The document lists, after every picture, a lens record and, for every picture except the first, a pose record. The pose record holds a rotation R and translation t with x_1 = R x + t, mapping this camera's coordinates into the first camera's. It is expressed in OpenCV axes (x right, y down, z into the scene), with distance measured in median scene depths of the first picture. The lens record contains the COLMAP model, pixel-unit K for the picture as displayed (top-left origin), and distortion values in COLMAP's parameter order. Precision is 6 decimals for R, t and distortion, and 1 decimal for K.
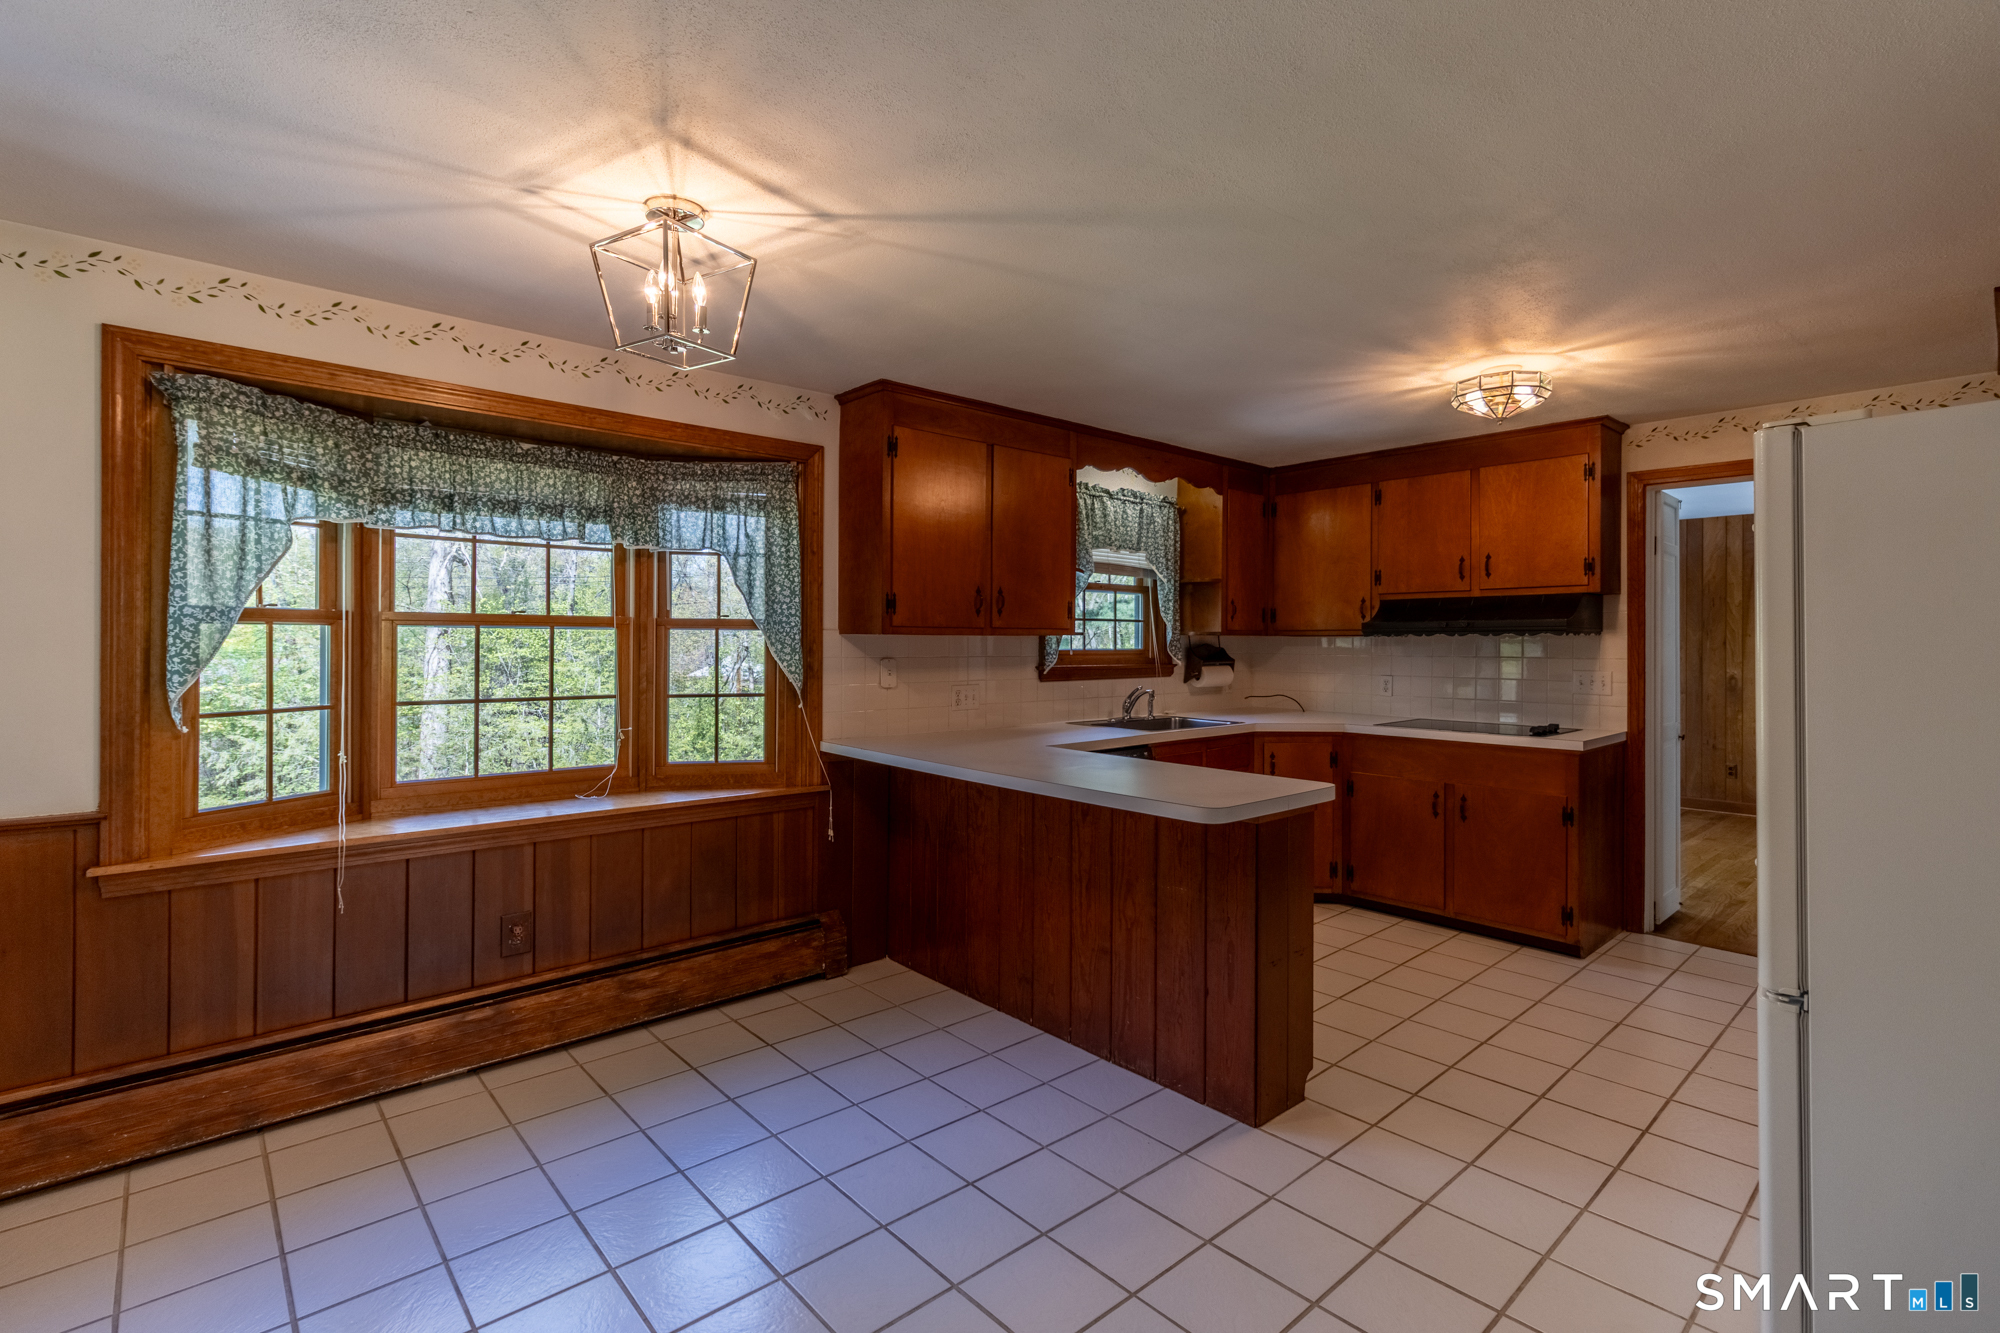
lens RADIAL K [[921.3, 0, 998.8], [0, 921.3, 642.7], [0, 0, 1]] dist [-0.001197, 0.001159]
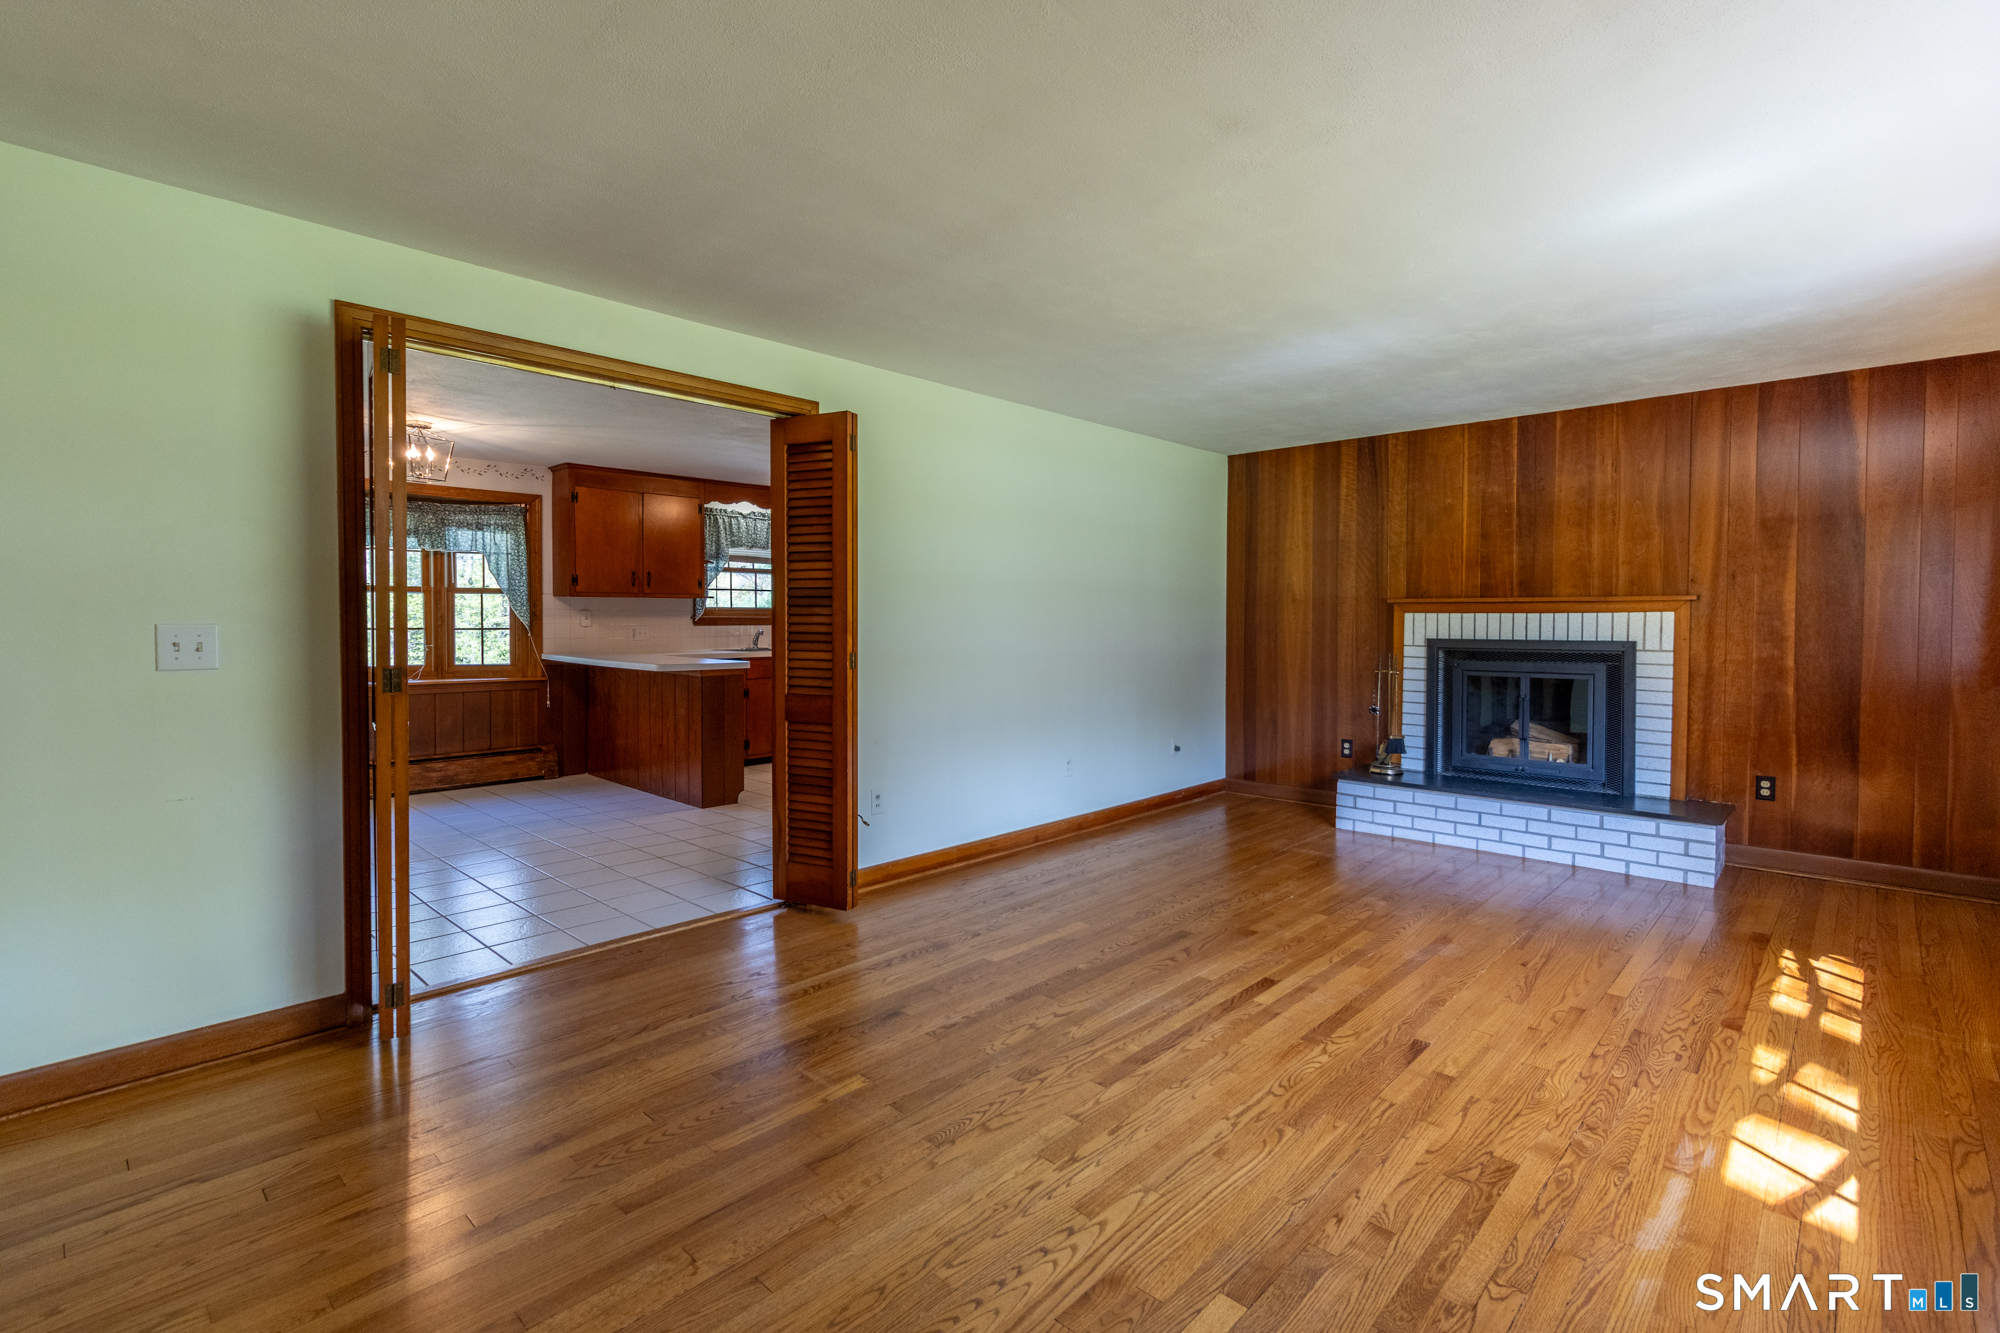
lens RADIAL K [[921.3, 0, 998.8], [0, 921.3, 642.7], [0, 0, 1]] dist [-0.001197, 0.001159]
pose [[0.996431, -0.003337, 0.084346, 0.487774], [0.001180, 0.999671, 0.025618, 0.032171], [-0.084404, -0.025427, 0.996107, -0.797901]]
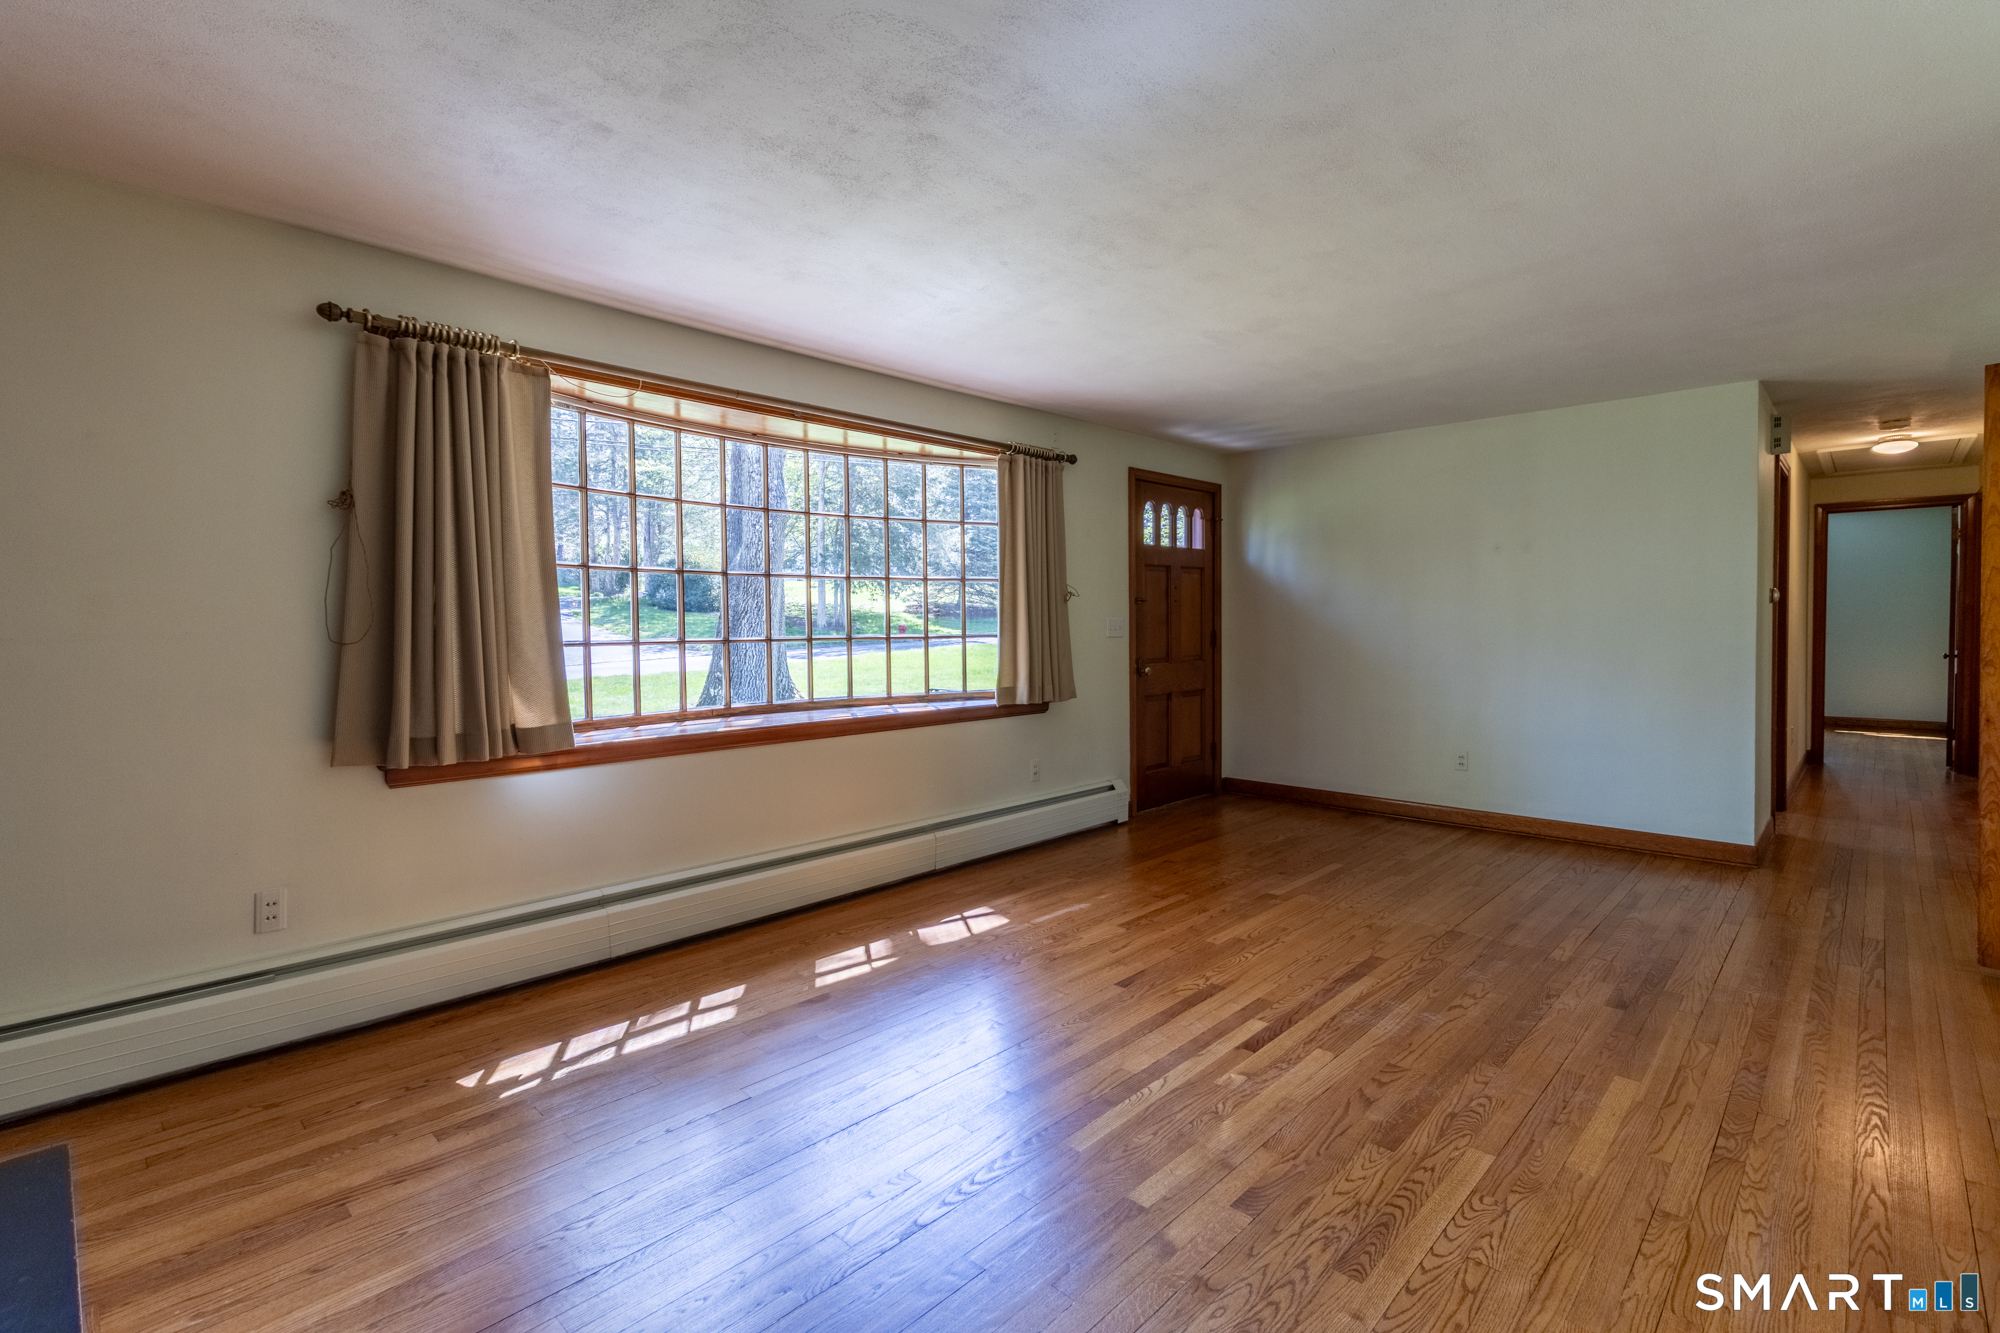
lens RADIAL K [[921.3, 0, 998.8], [0, 921.3, 642.7], [0, 0, 1]] dist [-0.001197, 0.001159]
pose [[-0.996868, 0.004434, -0.078959, 0.976618], [0.002433, 0.999674, 0.025417, 0.032585], [0.079046, 0.025145, -0.996554, 0.498550]]
